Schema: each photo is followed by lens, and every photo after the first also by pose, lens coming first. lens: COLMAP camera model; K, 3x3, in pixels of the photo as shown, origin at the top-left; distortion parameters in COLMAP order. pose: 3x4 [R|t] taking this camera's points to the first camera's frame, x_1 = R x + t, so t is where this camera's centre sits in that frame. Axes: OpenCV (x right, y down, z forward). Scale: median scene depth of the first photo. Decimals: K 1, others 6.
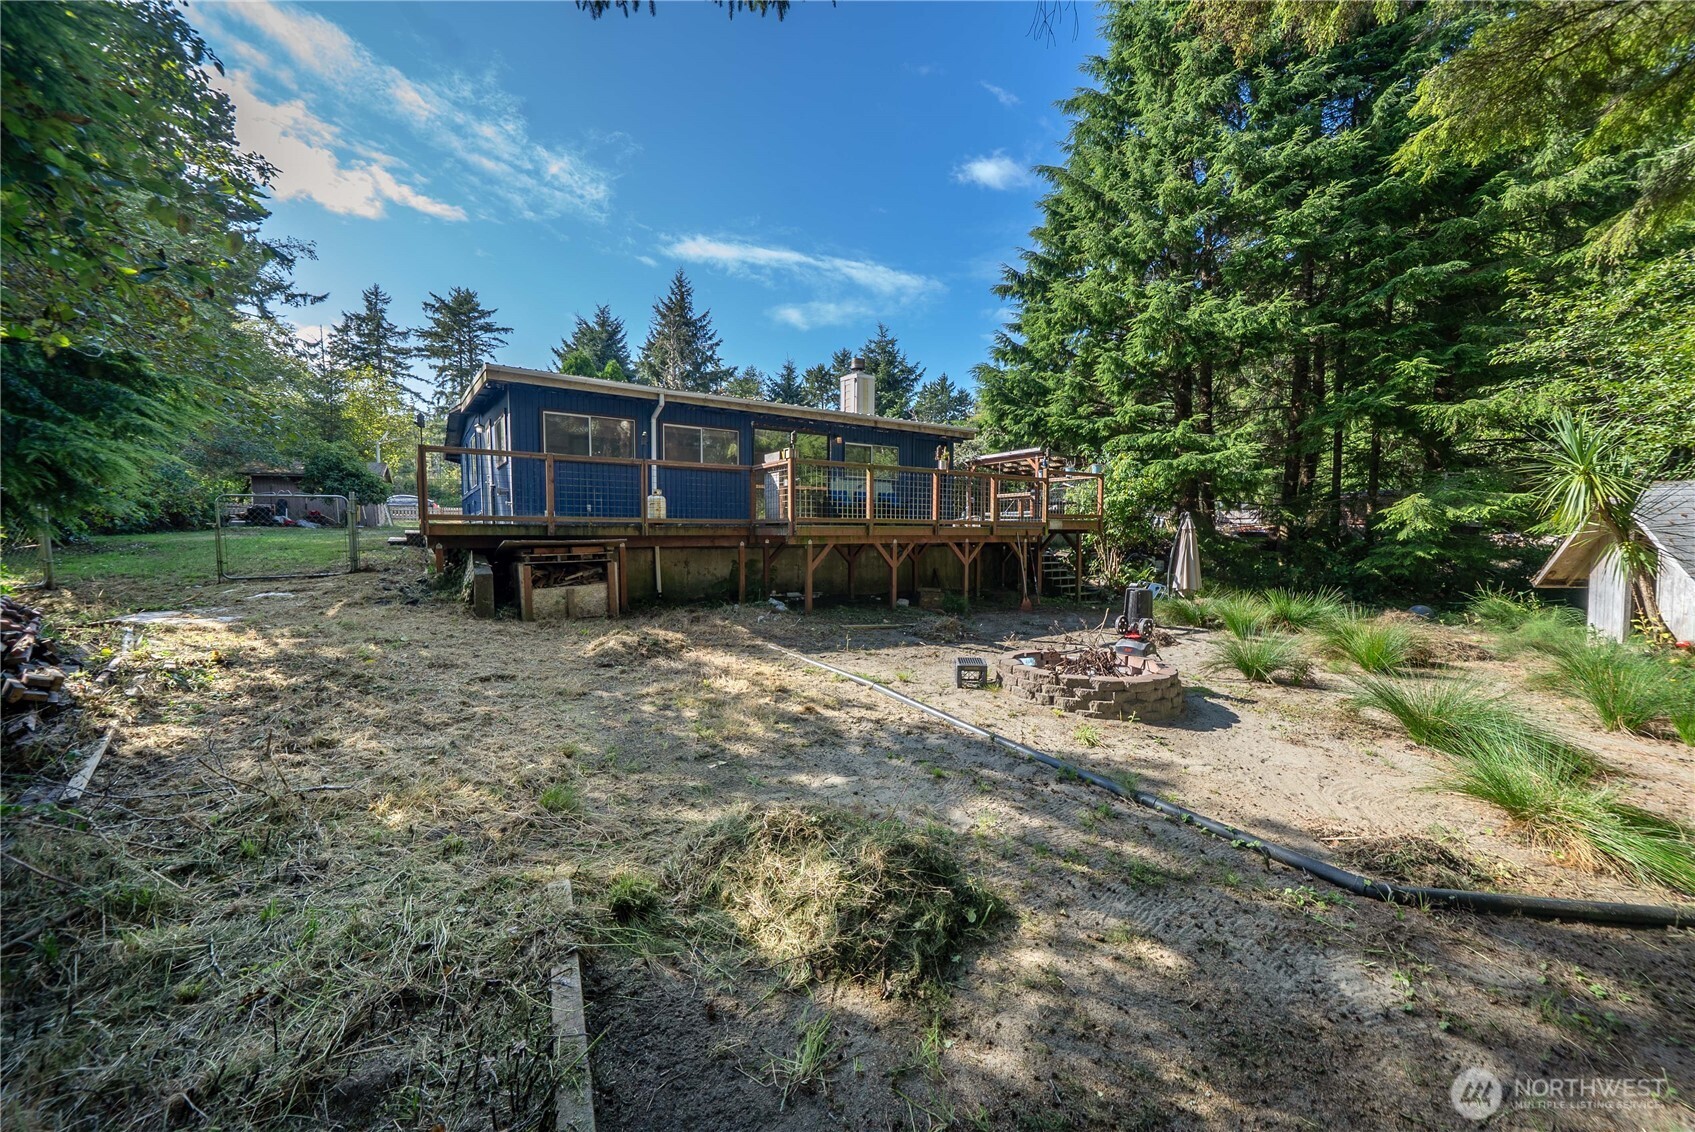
lens RADIAL K [[622.5, 0, 852.6], [0, 622.5, 575.1], [0, 0, 1]] dist [-0.003217, 0.000015]
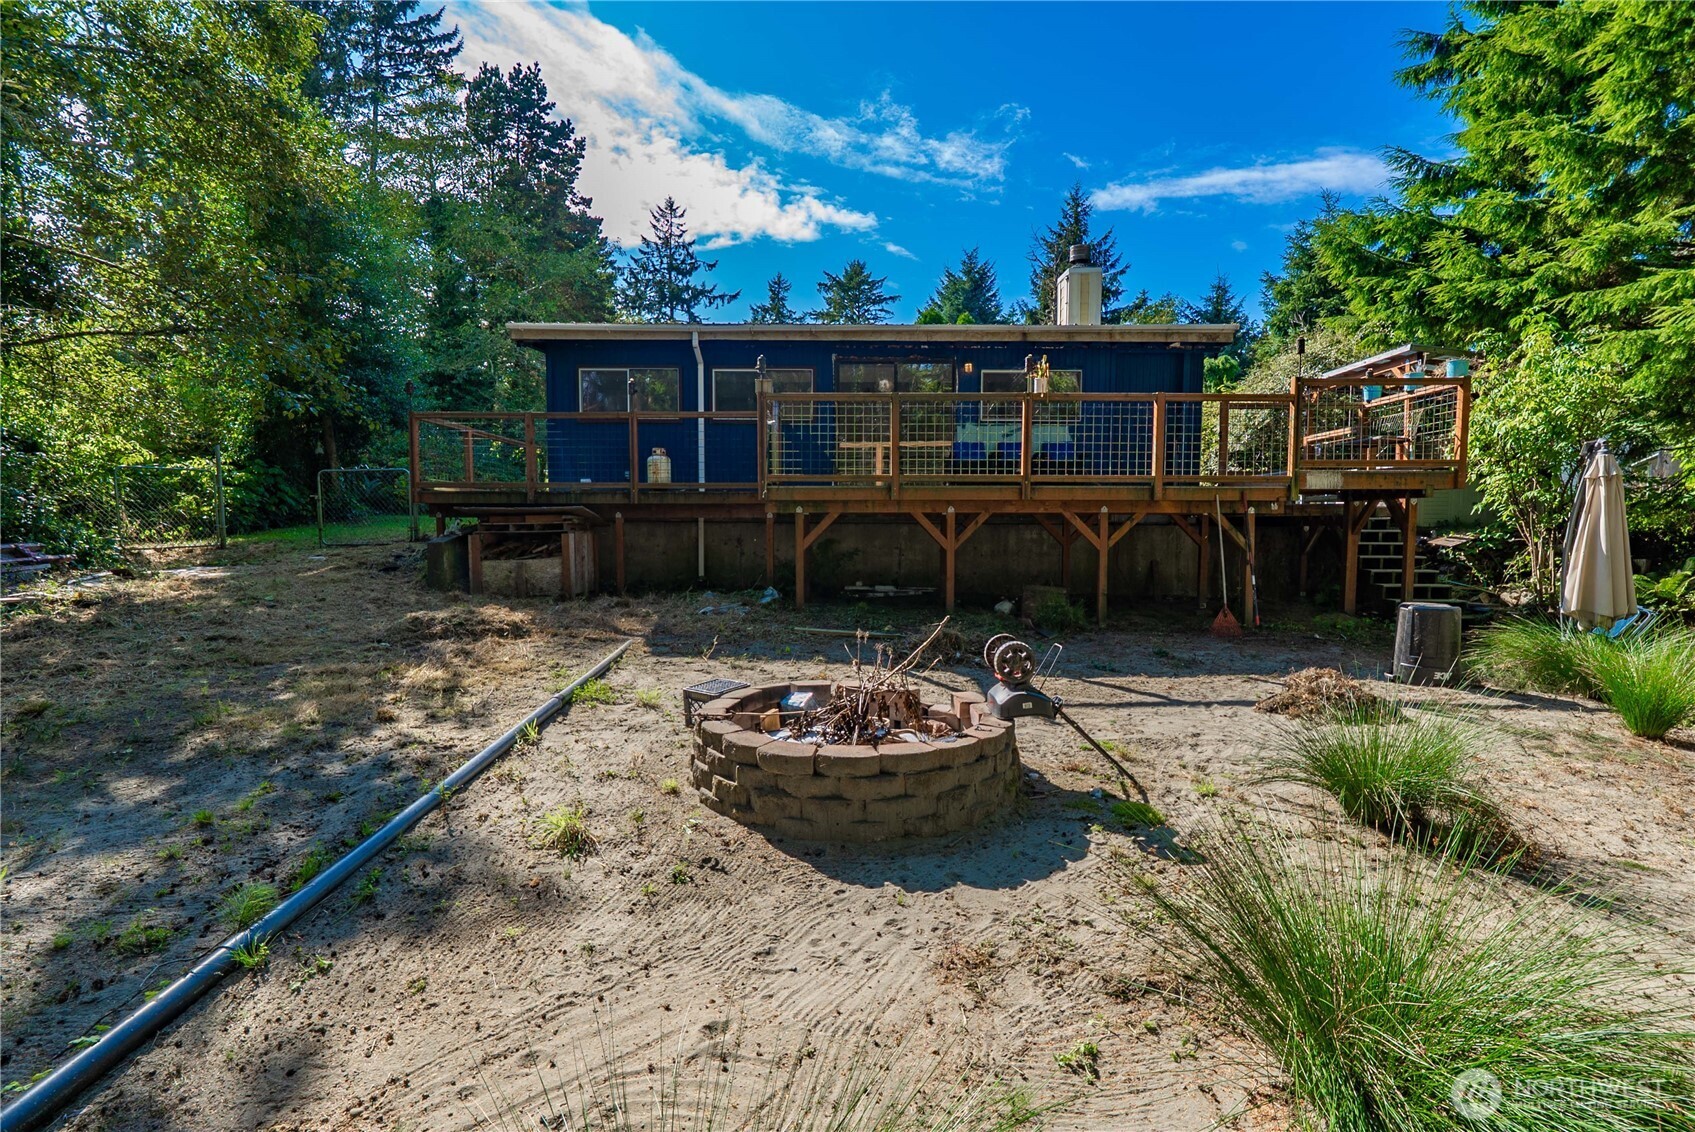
lens RADIAL K [[775.3, 0, 844.2], [0, 775.3, 588.5], [0, 0, 1]] dist [-0.000535, -0.000340]
pose [[0.830674, 0.045571, -0.554891, 0.422774], [-0.036647, 0.998959, 0.027179, 0.010101], [0.555552, -0.002241, 0.831479, 0.256011]]
